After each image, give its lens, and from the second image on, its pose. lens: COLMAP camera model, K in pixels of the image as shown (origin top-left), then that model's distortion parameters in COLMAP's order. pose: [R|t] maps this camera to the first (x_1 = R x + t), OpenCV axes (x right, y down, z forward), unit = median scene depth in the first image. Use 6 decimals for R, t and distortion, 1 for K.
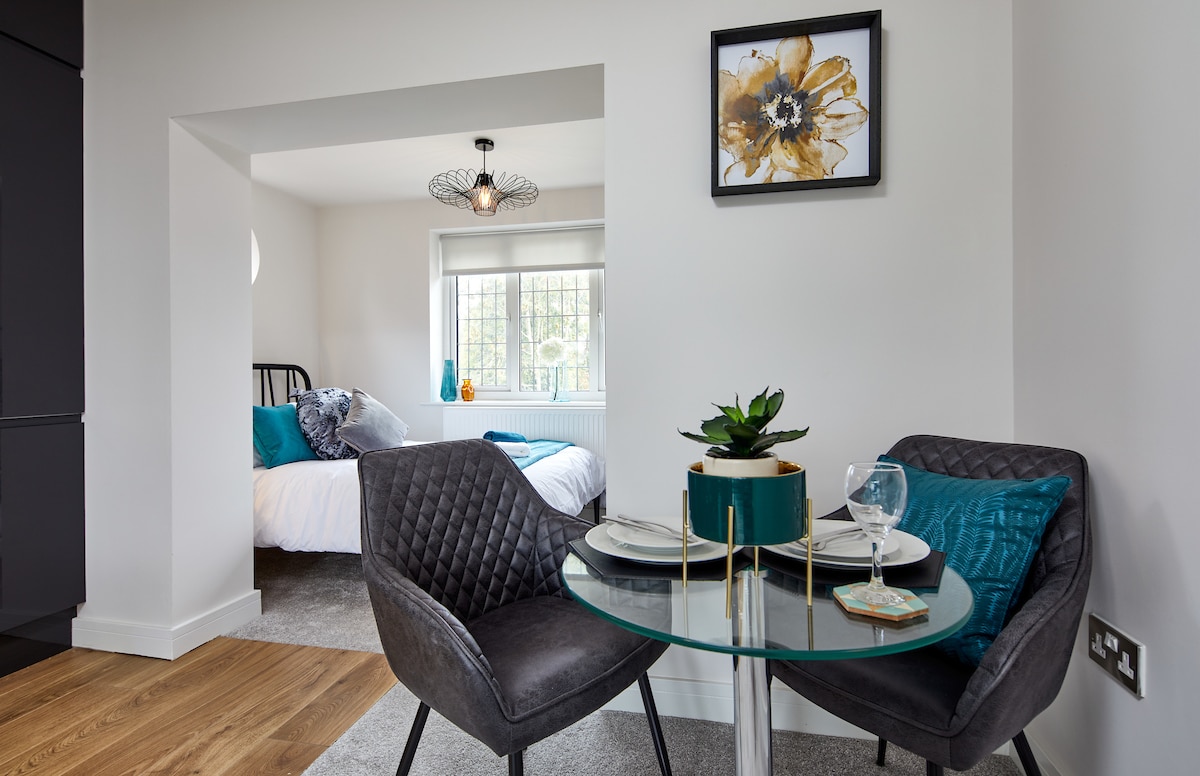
lens RADIAL K [[582.6, 0, 599.3], [0, 582.6, 374.0], [0, 0, 1]] dist [-0.001817, -0.000712]
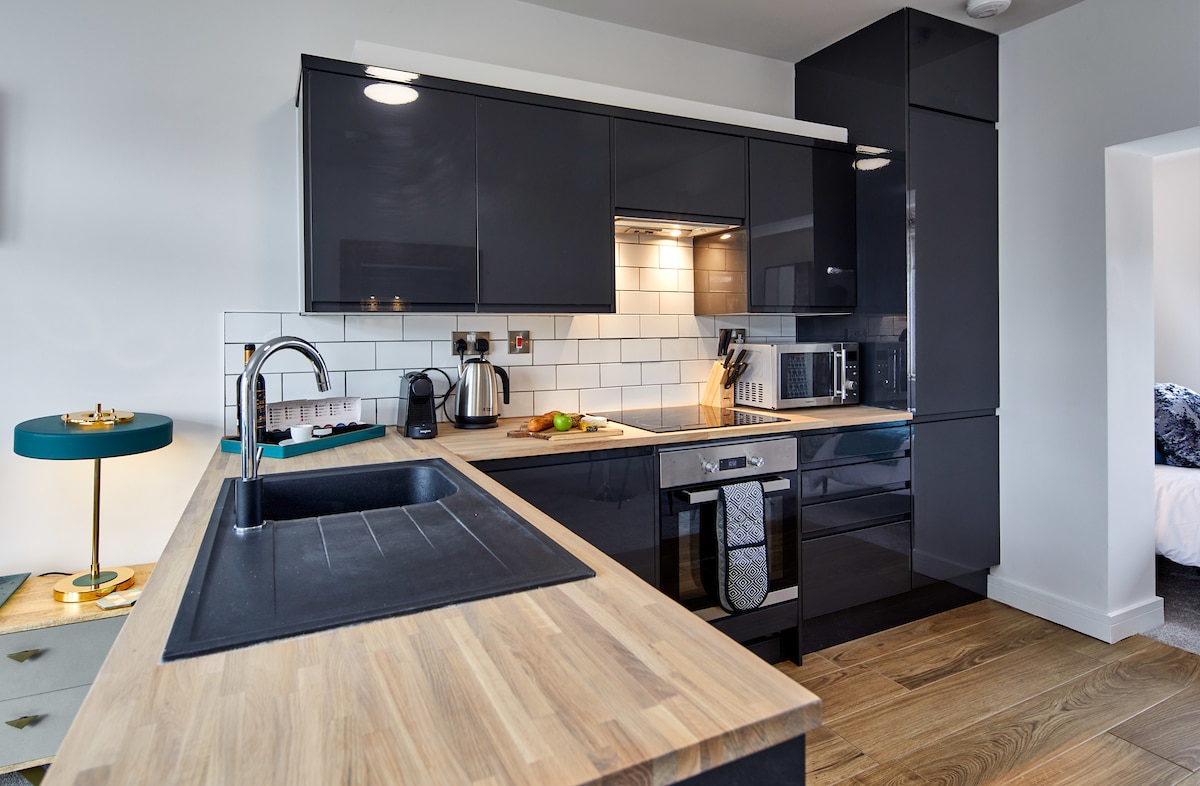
lens RADIAL K [[619.8, 0, 559.6], [0, 619.8, 334.0], [0, 0, 1]] dist [0.002839, -0.000897]
pose [[0.601824, 0.003200, -0.798622, -0.457823], [0.003805, 0.999969, 0.006875, -0.109615], [0.798619, -0.007177, 0.601794, -0.562077]]
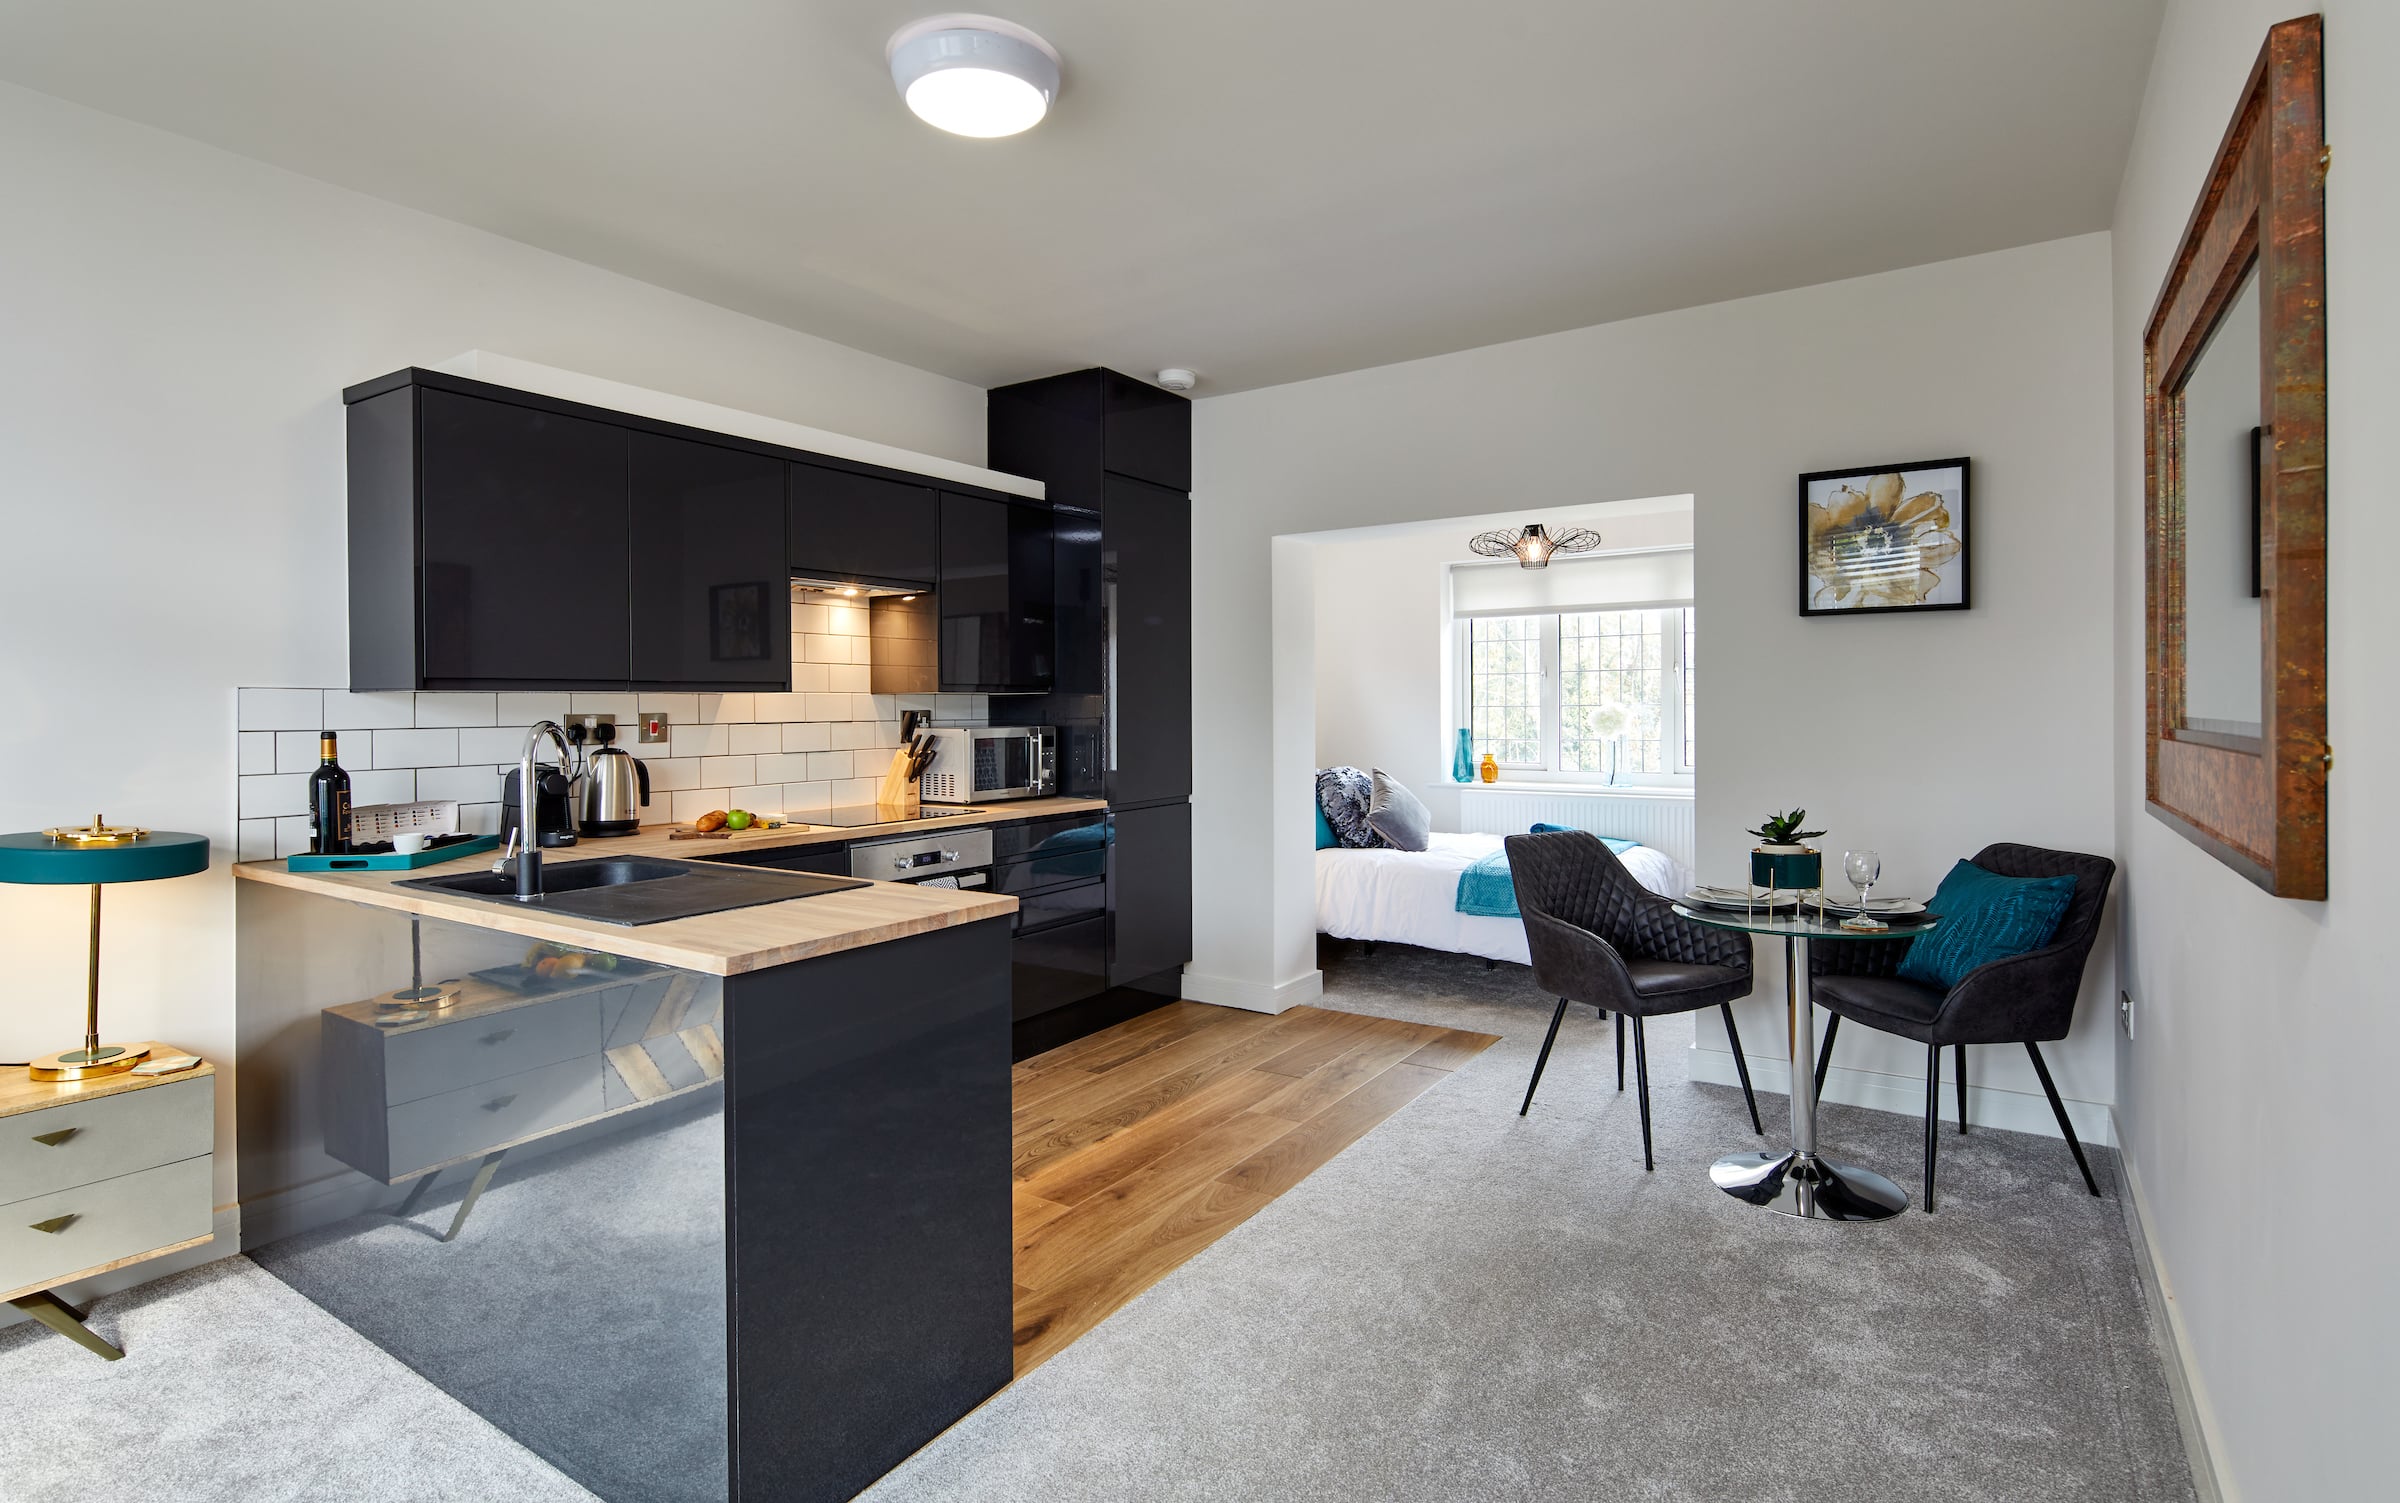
lens RADIAL K [[1163.5, 0, 1182.2], [0, 1163.5, 705.1], [0, 0, 1]] dist [0.000465, 0.000034]
pose [[0.927430, 0.000165, -0.373997, -0.058754], [-0.000196, 1.000000, -0.000046, -0.120481], [0.373997, 0.000116, 0.927430, -1.255848]]
